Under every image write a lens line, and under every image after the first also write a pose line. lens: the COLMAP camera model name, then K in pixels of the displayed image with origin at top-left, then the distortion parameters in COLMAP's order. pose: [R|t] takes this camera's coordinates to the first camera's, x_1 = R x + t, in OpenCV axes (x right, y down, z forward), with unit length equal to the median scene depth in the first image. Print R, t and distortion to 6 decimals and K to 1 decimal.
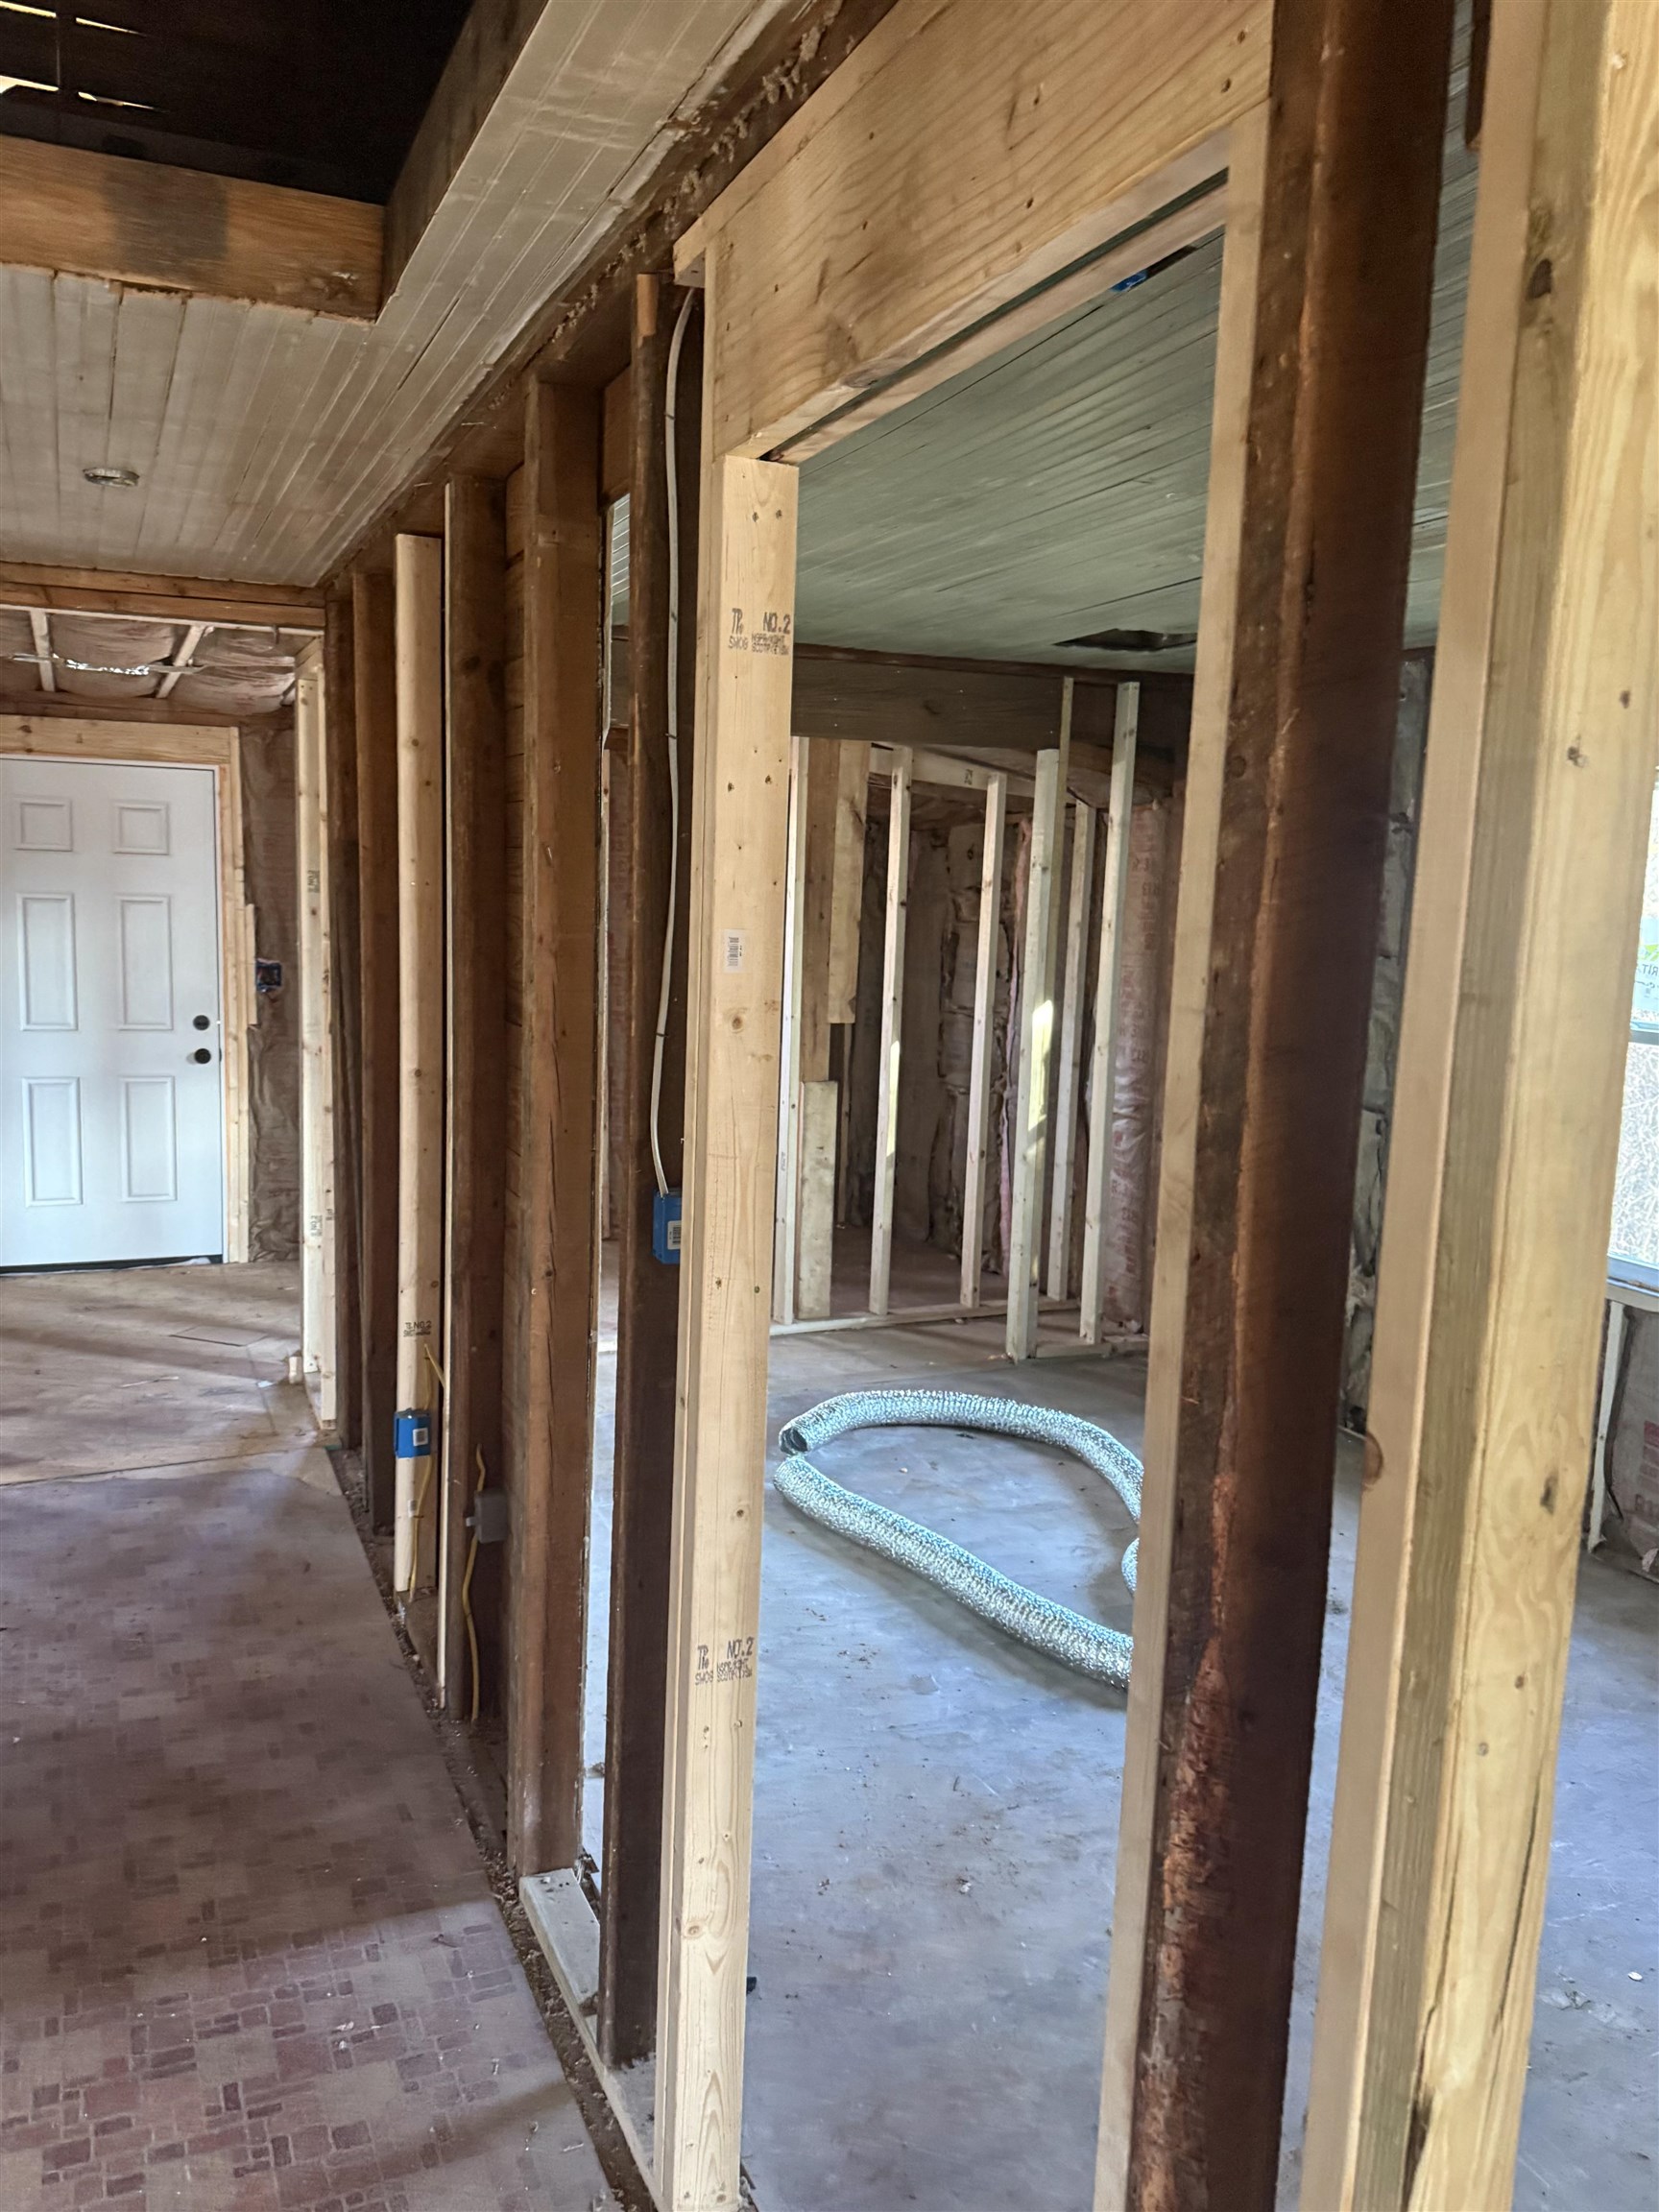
lens RADIAL K [[1661.4, 0, 823.3], [0, 1661.4, 1109.5], [0, 0, 1]] dist [0.060781, -0.098733]
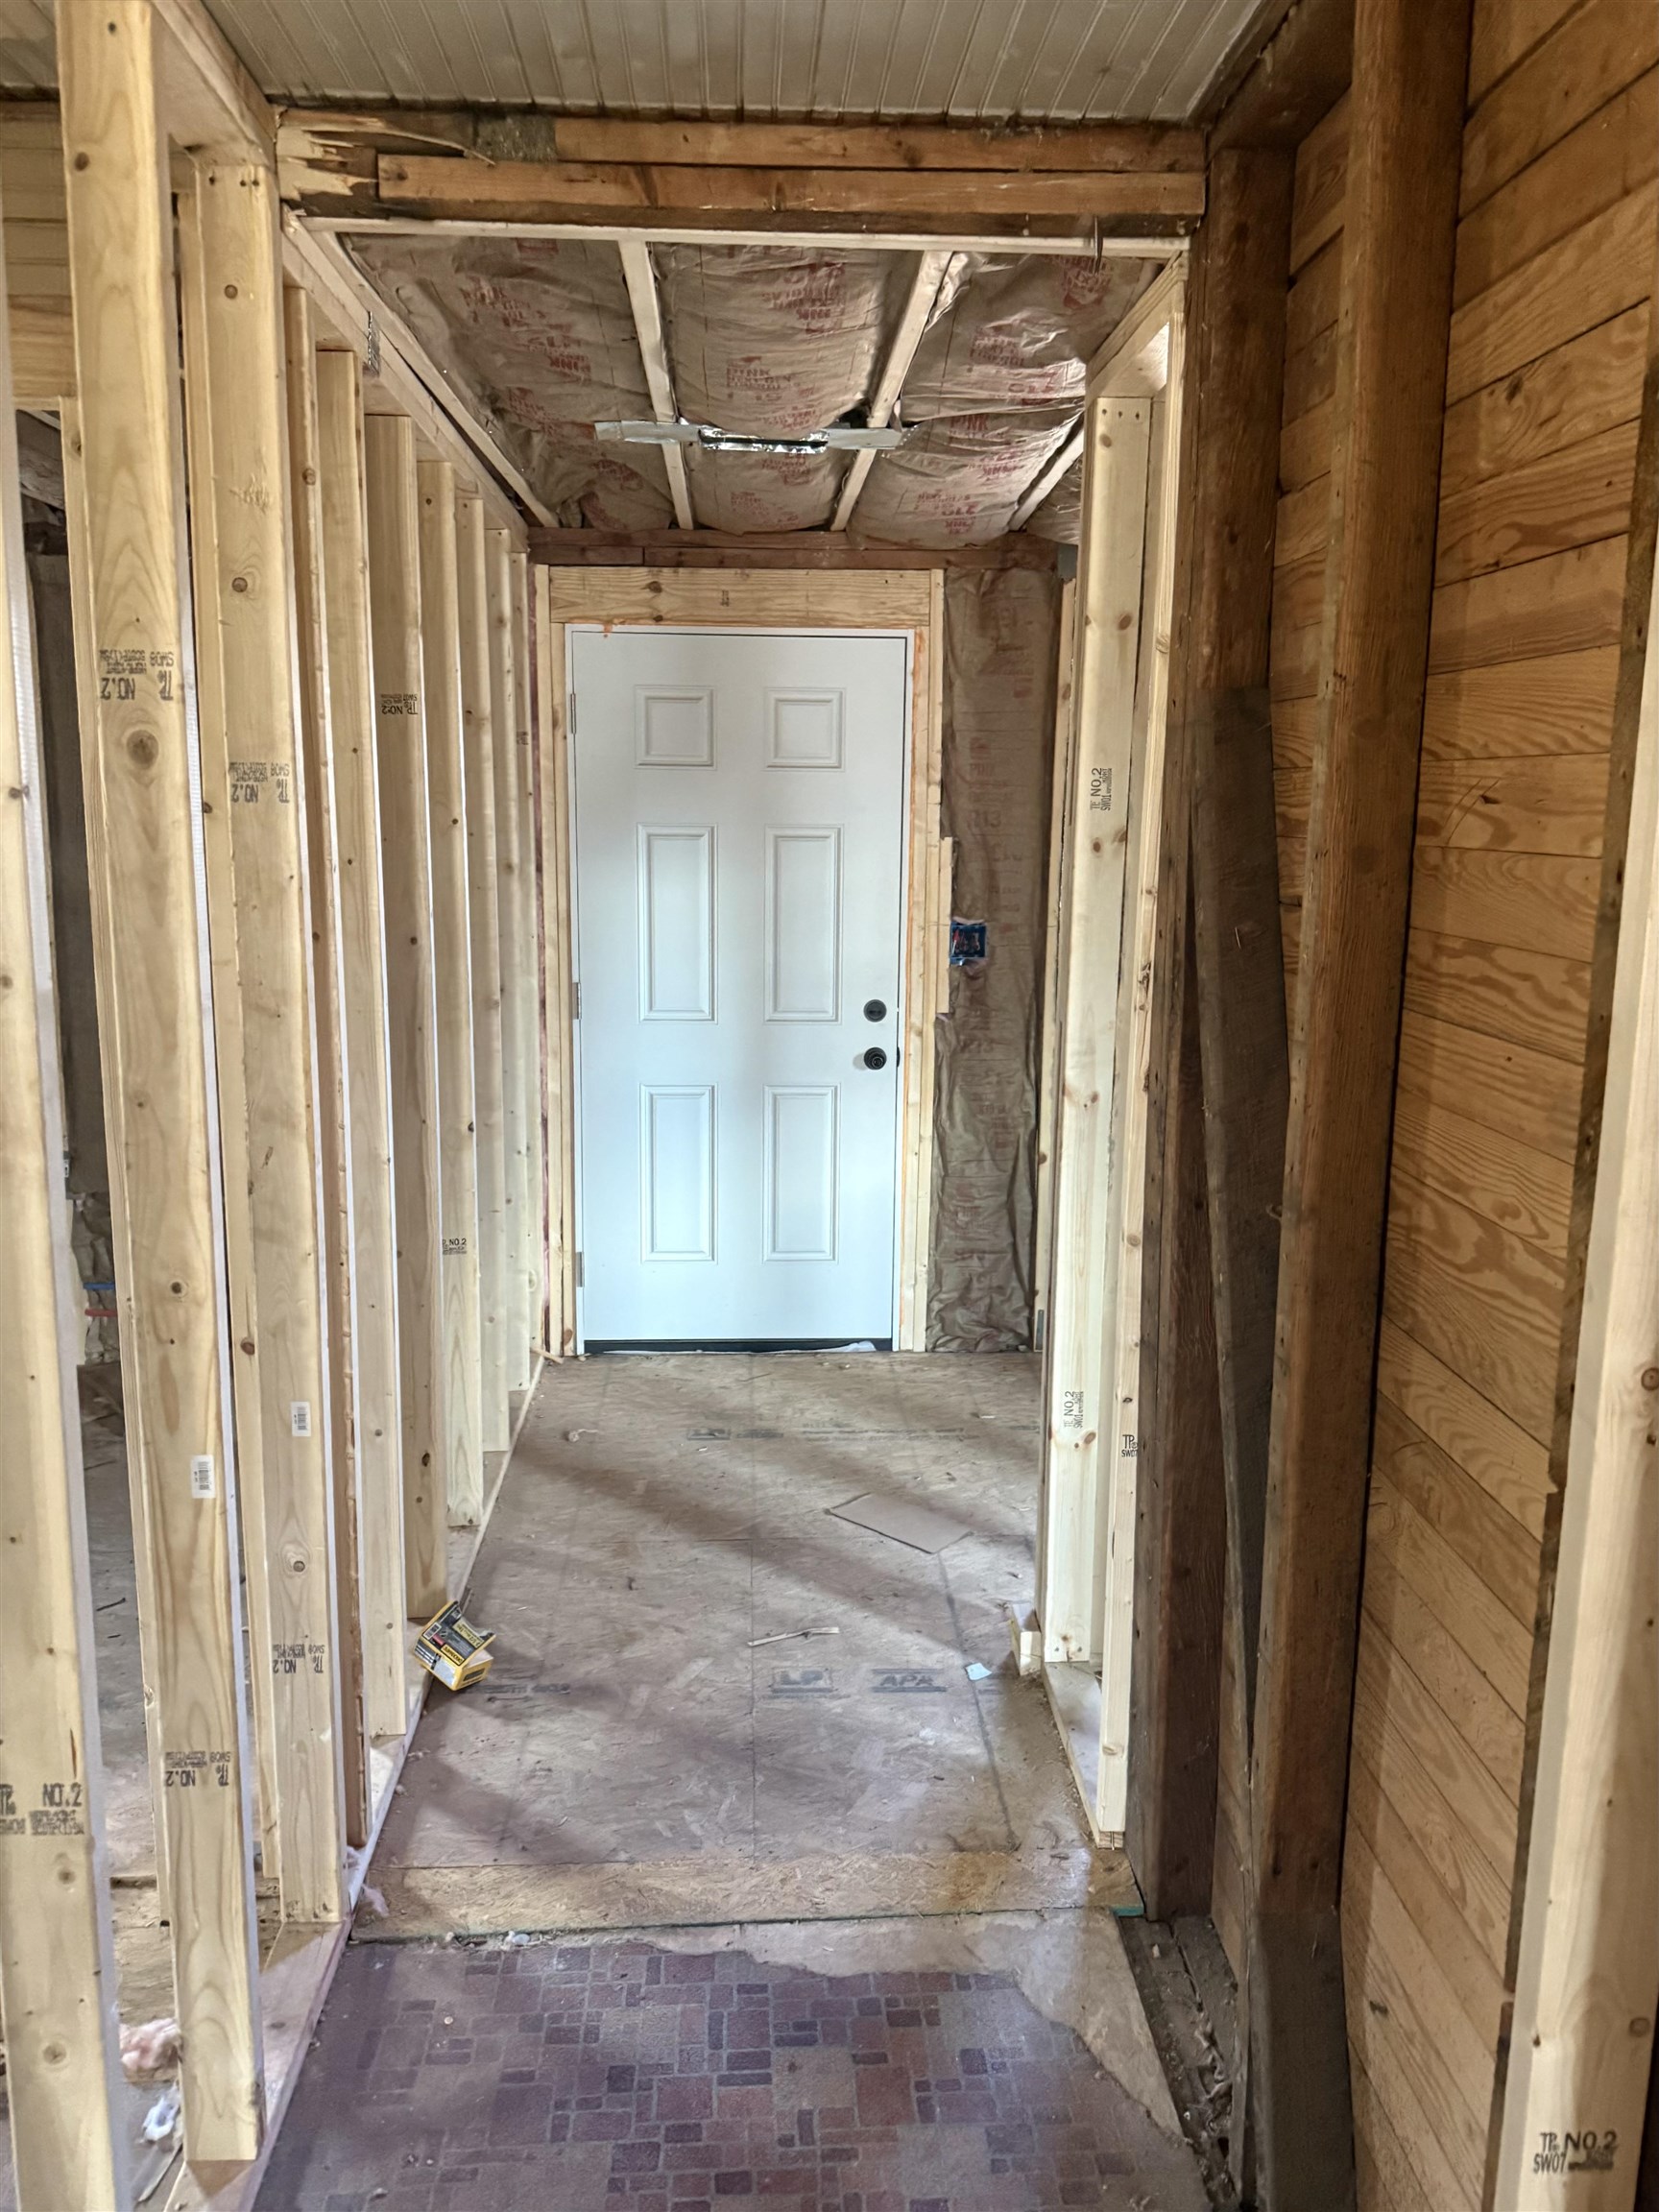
lens RADIAL K [[1584.2, 0, 822.5], [0, 1584.2, 1091.5], [0, 0, 1]] dist [0.072549, -0.079821]
pose [[0.933866, 0.042351, -0.355107, -0.208670], [-0.029480, 0.998700, 0.041581, -0.059891], [0.356406, -0.028362, 0.933901, 0.500449]]
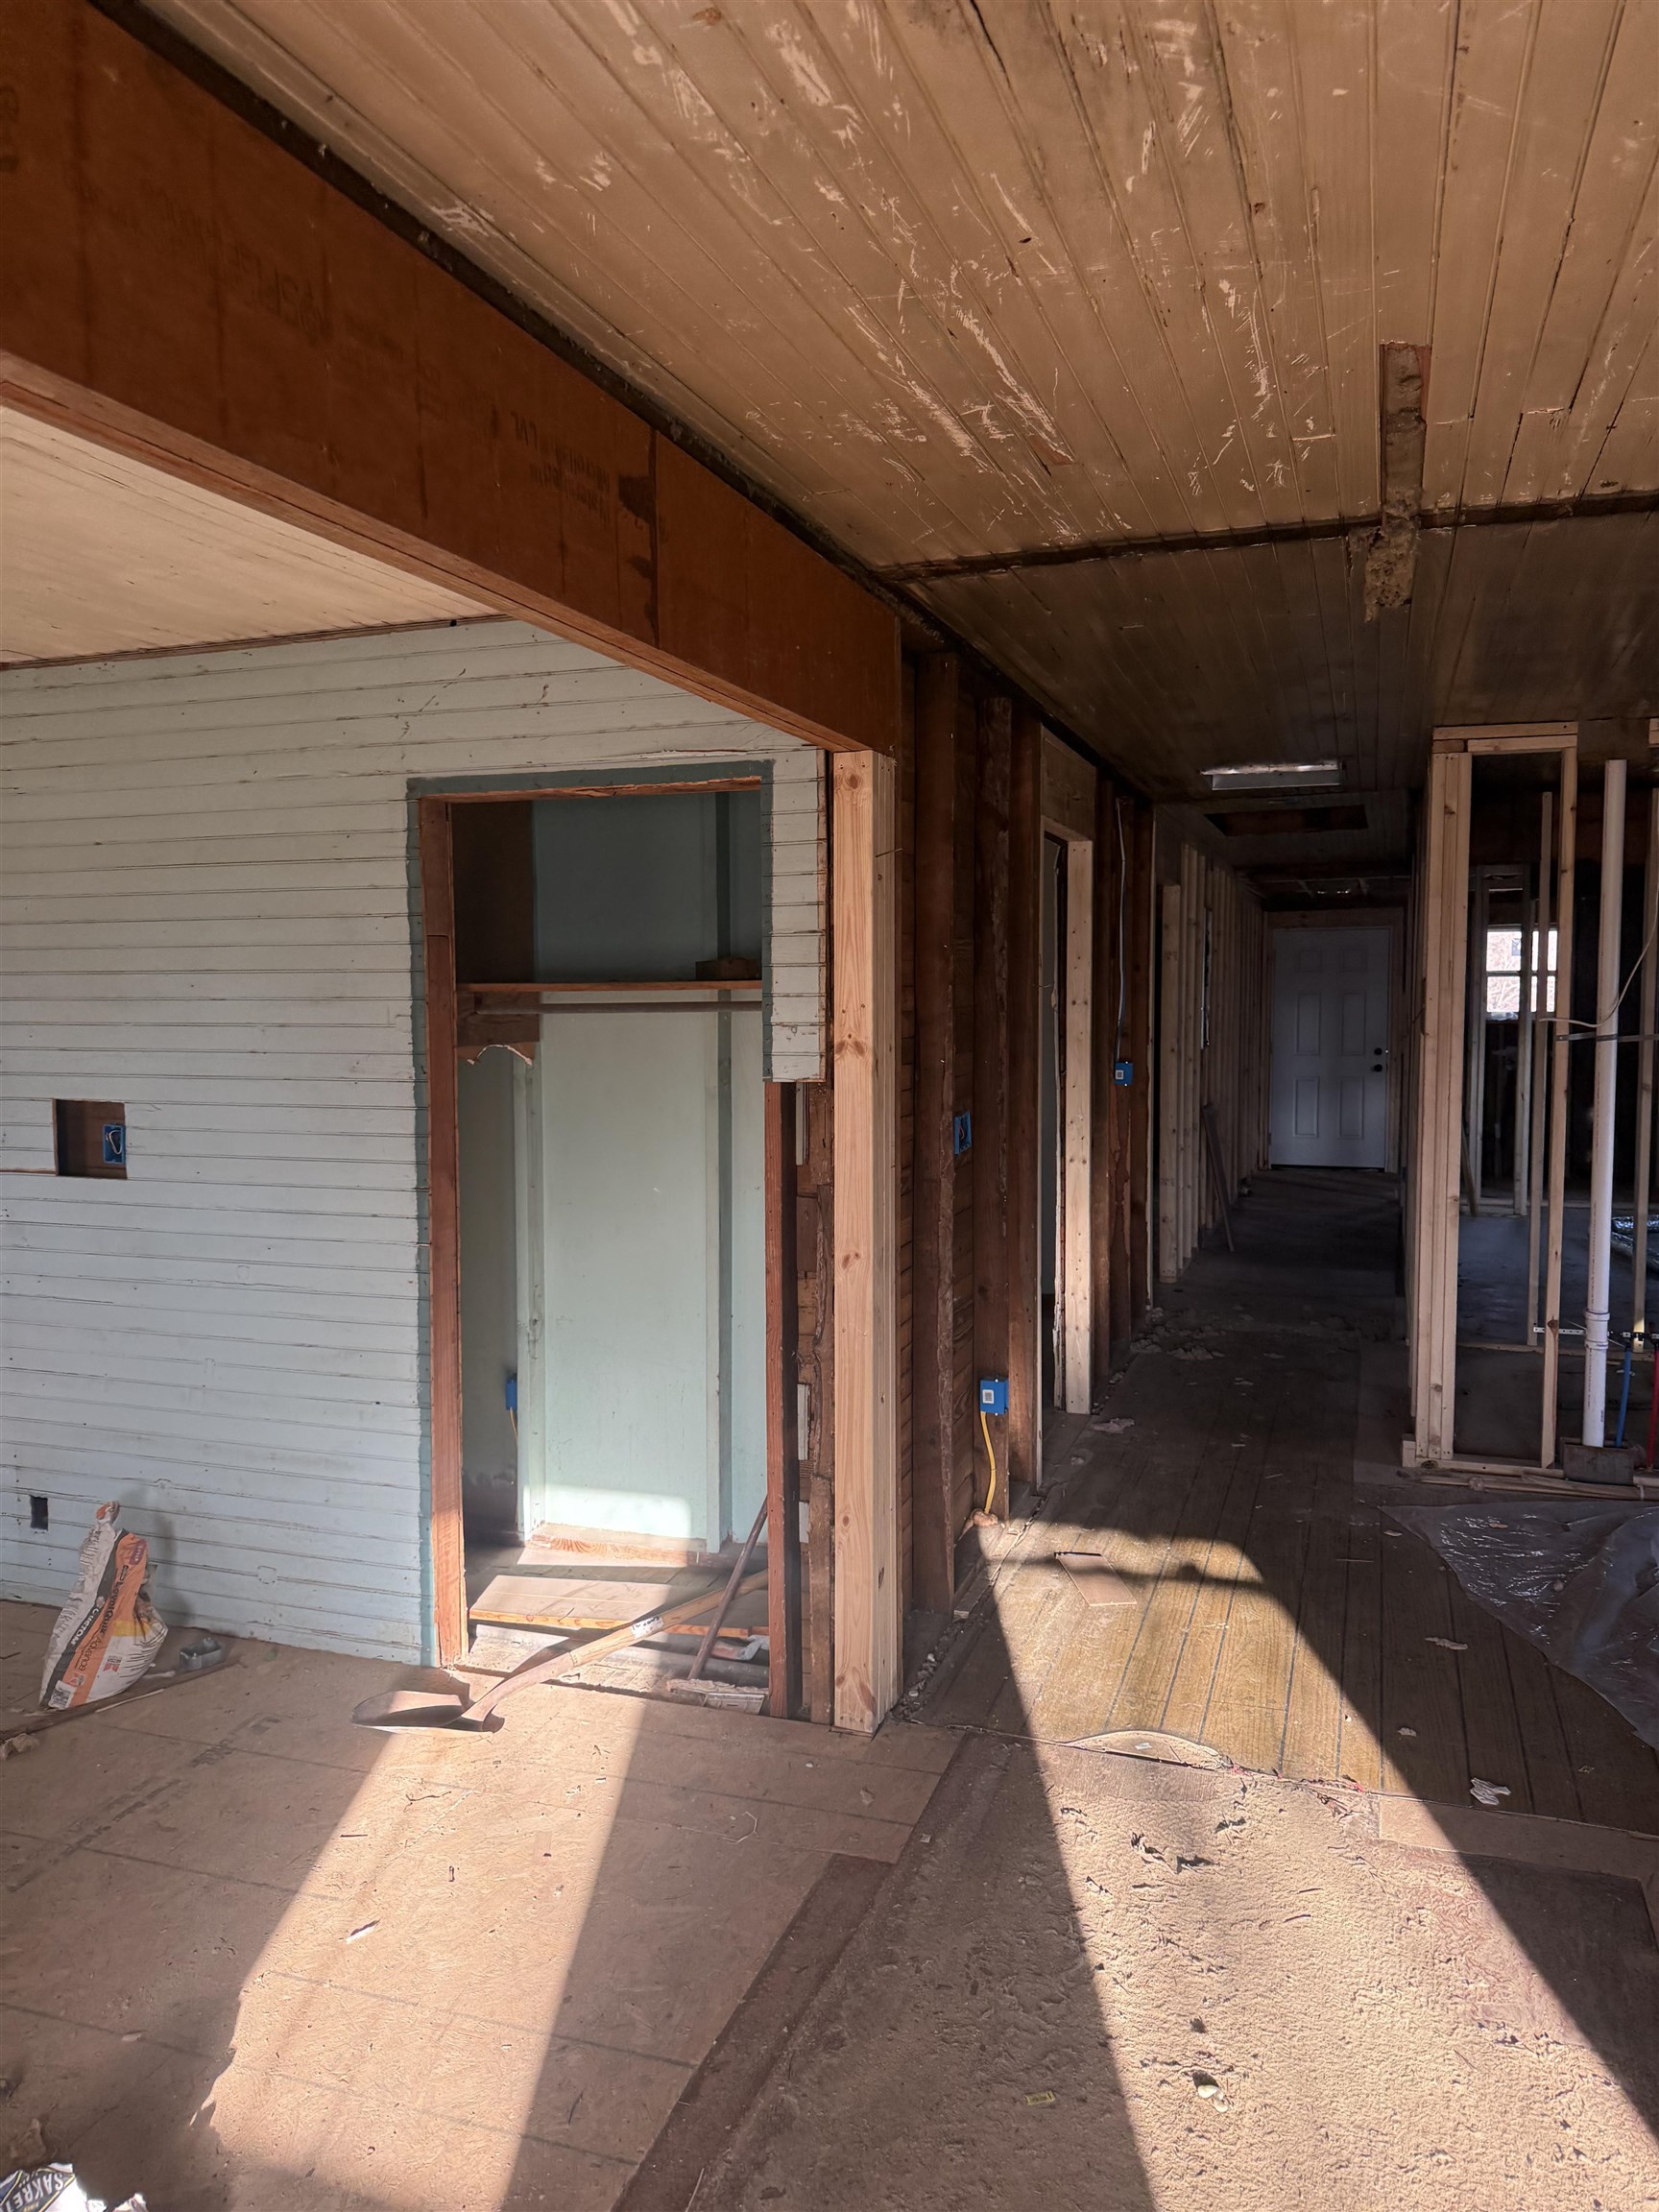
lens RADIAL K [[1584.2, 0, 822.5], [0, 1584.2, 1091.5], [0, 0, 1]] dist [0.072549, -0.079821]
pose [[0.725568, 0.008999, -0.688092, 0.631940], [-0.063626, 0.996509, -0.054058, 0.192119], [0.685203, 0.083003, 0.723607, -1.151231]]
